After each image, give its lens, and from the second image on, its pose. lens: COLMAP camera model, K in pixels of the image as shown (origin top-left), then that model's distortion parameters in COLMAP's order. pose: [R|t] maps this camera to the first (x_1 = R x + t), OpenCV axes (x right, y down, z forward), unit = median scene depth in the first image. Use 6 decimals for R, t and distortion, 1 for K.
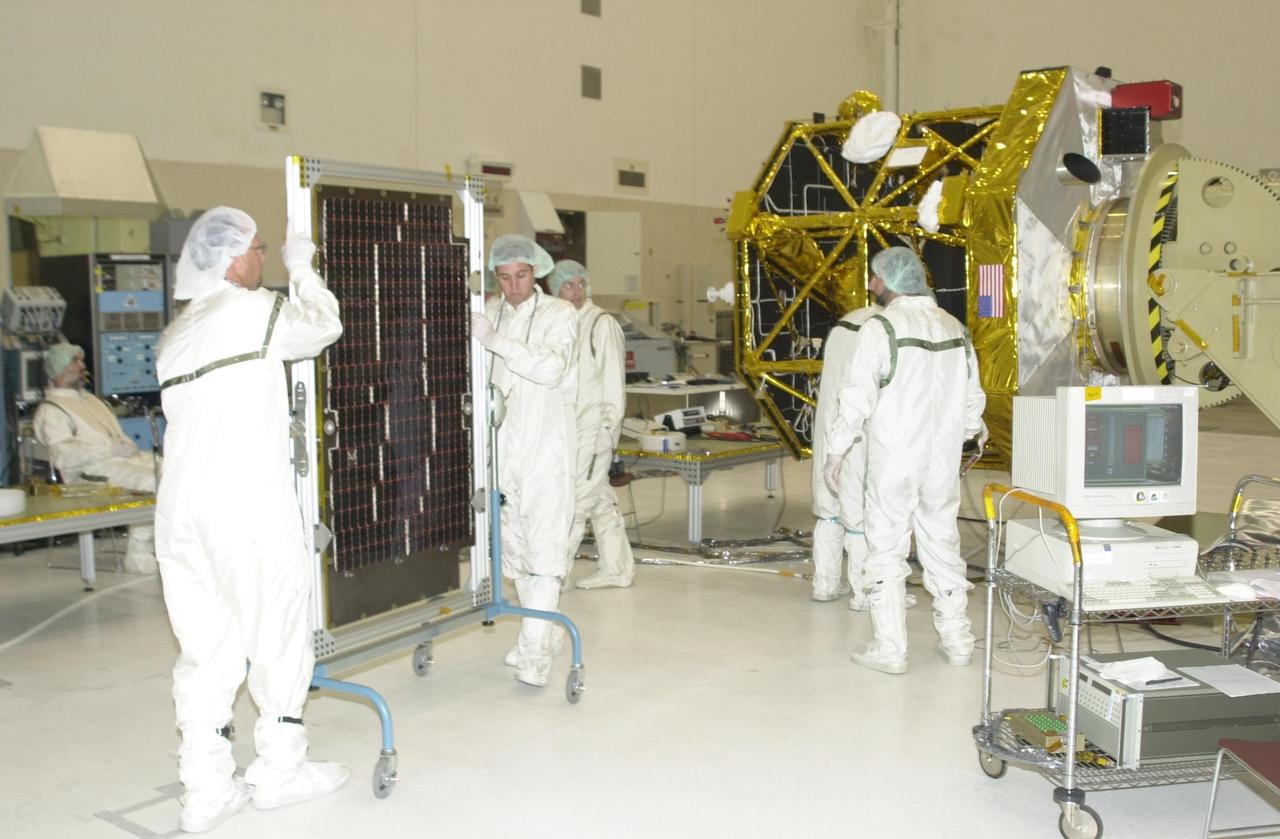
lens RADIAL K [[1319.4, 0, 638.1], [0, 1319.4, 421.0], [0, 0, 1]] dist [-0.076175, 0.000000]
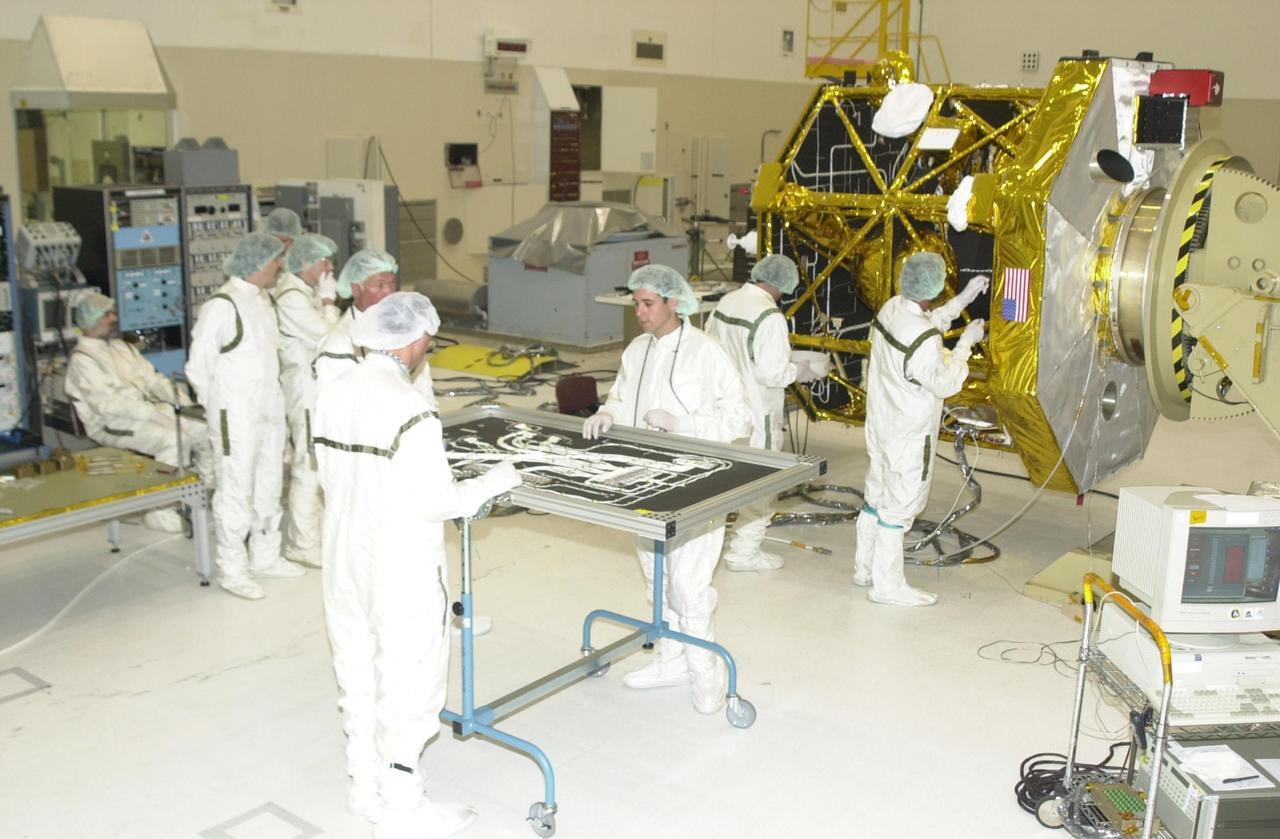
lens RADIAL K [[1319.4, 0, 643.8], [0, 1319.4, 415.5], [0, 0, 1]] dist [-0.076175, 0.000000]
pose [[0.999612, 0.027630, 0.003595, -0.012301], [-0.027862, 0.990275, 0.136306, -0.114858], [0.000206, -0.136354, 0.990660, 0.000097]]
